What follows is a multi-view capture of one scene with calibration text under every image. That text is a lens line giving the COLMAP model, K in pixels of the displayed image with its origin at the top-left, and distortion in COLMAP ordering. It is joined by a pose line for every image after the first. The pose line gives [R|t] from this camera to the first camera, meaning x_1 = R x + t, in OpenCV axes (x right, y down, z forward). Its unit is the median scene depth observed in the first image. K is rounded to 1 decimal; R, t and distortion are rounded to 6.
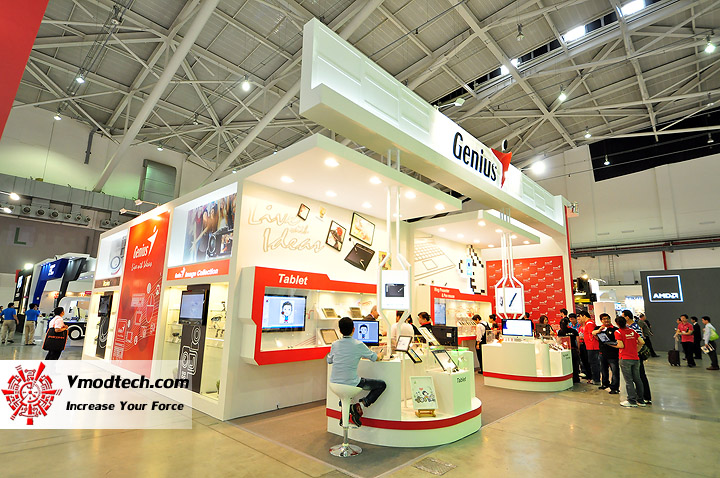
lens RADIAL K [[376.0, 0, 361.1], [0, 376.0, 237.9], [0, 0, 1]] dist [0.001100, 0.000238]
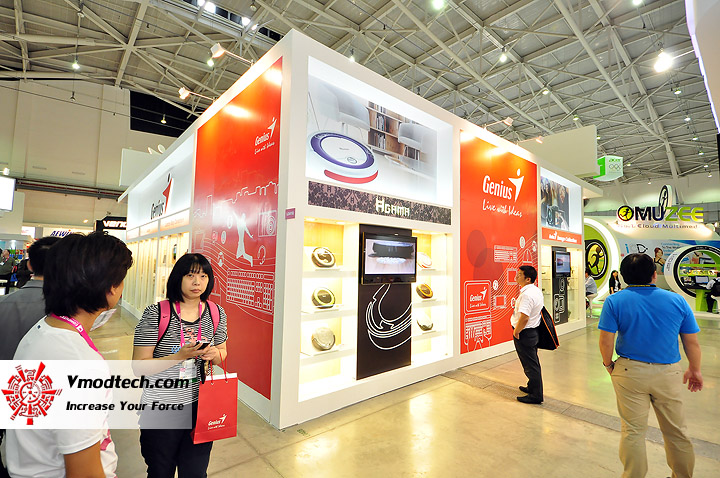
lens RADIAL K [[345.7, 0, 360.5], [0, 345.7, 237.9], [0, 0, 1]] dist [-0.004015, -0.000435]
pose [[0.113899, 0.054701, 0.991985, -0.269086], [-0.211077, 0.977020, -0.029640, 0.043476], [-0.970811, -0.206009, 0.122828, 0.242305]]
